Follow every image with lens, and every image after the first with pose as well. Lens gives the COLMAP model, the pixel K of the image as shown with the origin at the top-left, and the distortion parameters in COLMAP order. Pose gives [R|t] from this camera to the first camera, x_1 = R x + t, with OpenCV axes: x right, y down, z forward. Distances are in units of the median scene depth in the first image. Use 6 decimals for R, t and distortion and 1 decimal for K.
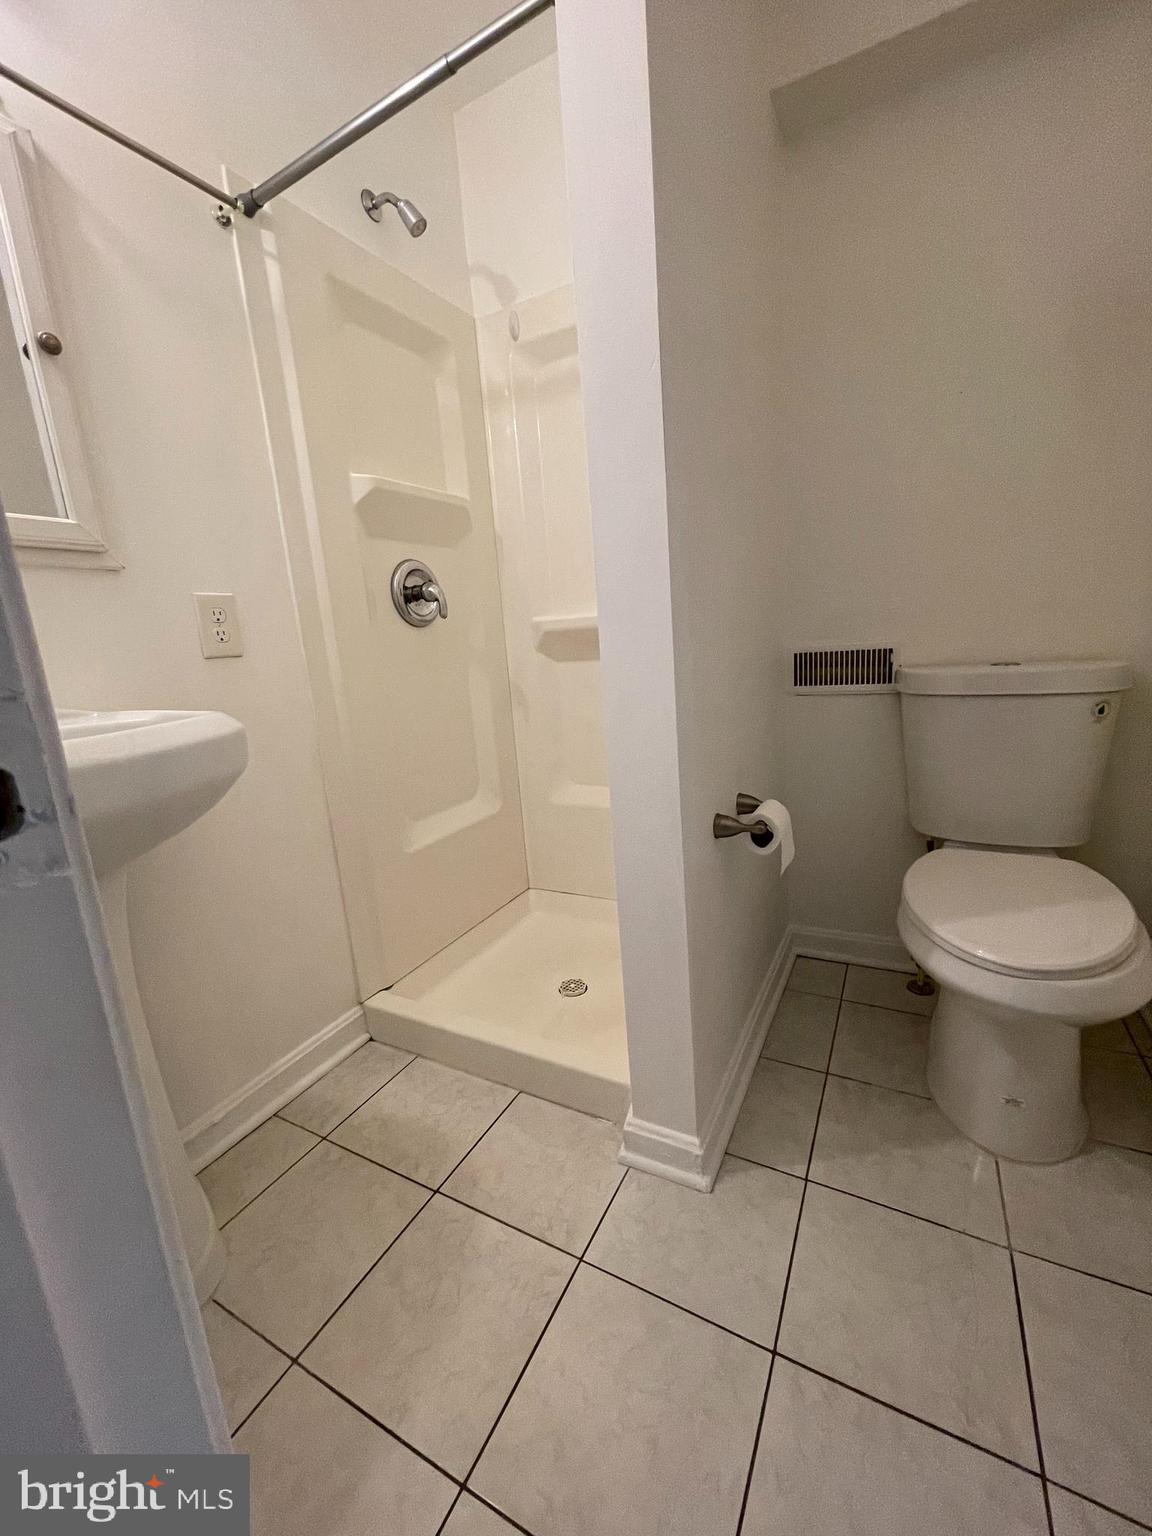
lens RADIAL K [[623.6, 0, 578.7], [0, 623.6, 771.7], [0, 0, 1]] dist [-0.008855, 0.002801]
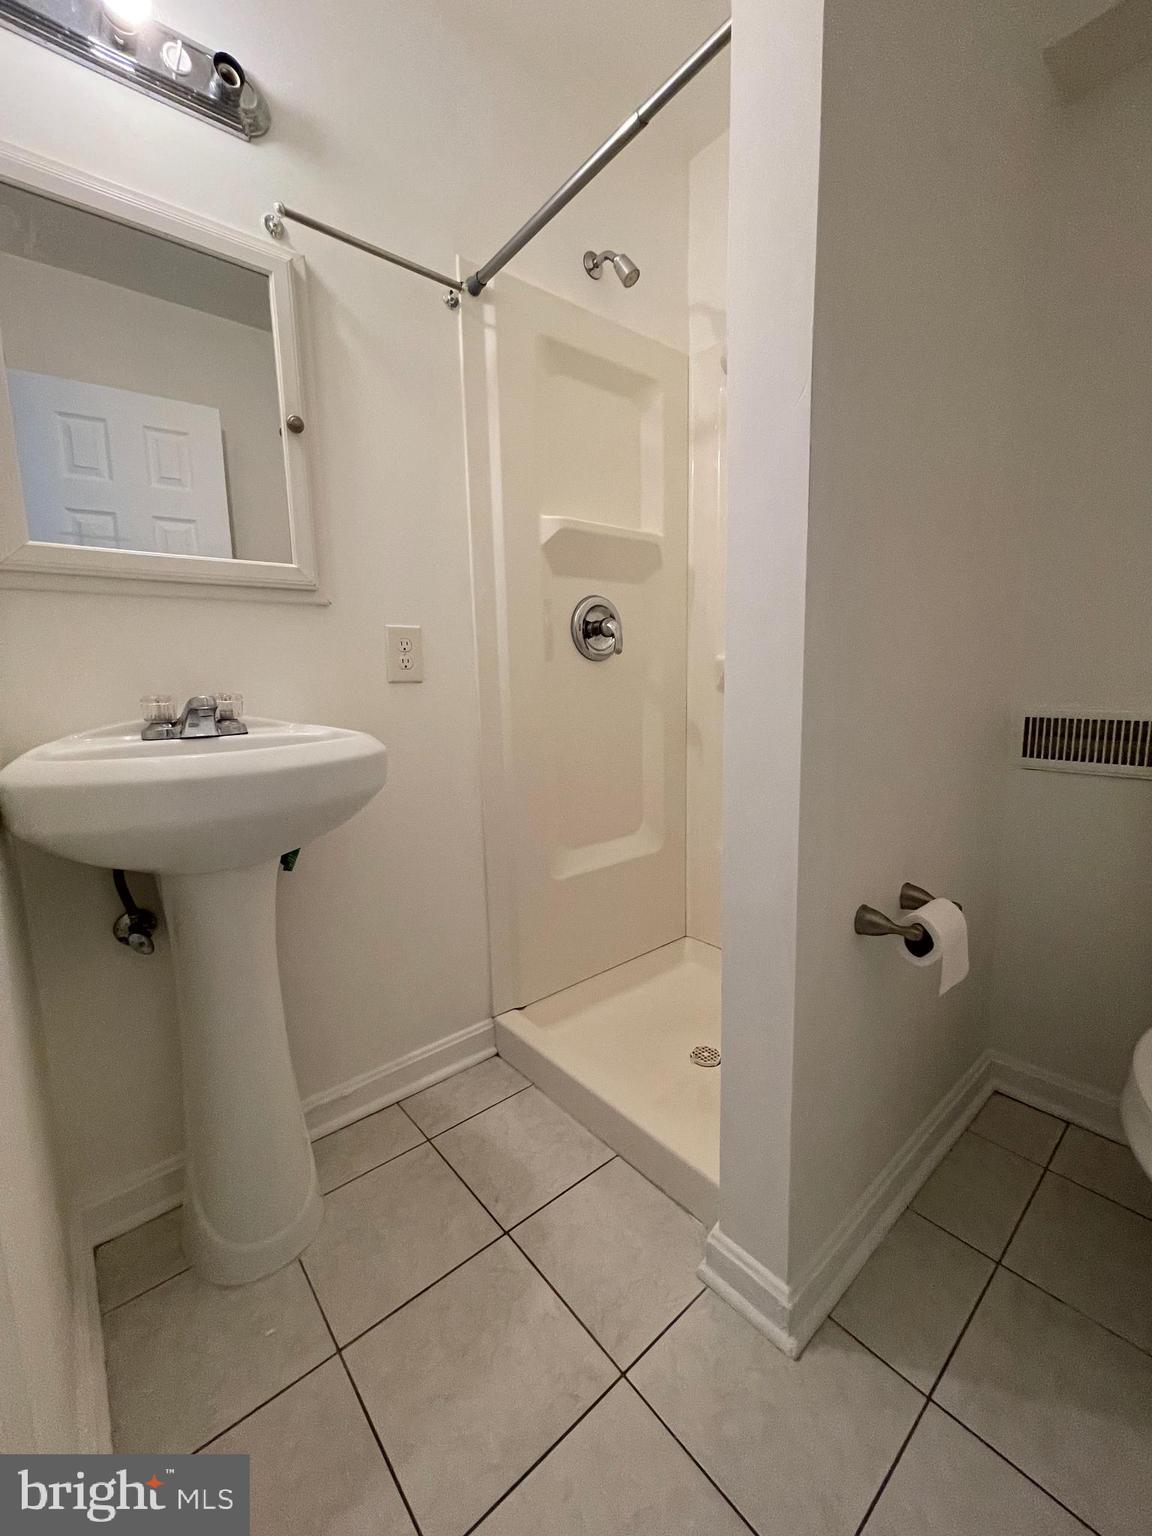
lens RADIAL K [[623.6, 0, 575.6], [0, 623.6, 769.9], [0, 0, 1]] dist [-0.008855, 0.002801]
pose [[0.927915, 0.111112, -0.355847, 0.120976], [-0.125738, 0.991897, -0.018160, -0.042004], [0.350946, 0.061594, 0.934368, 0.061695]]
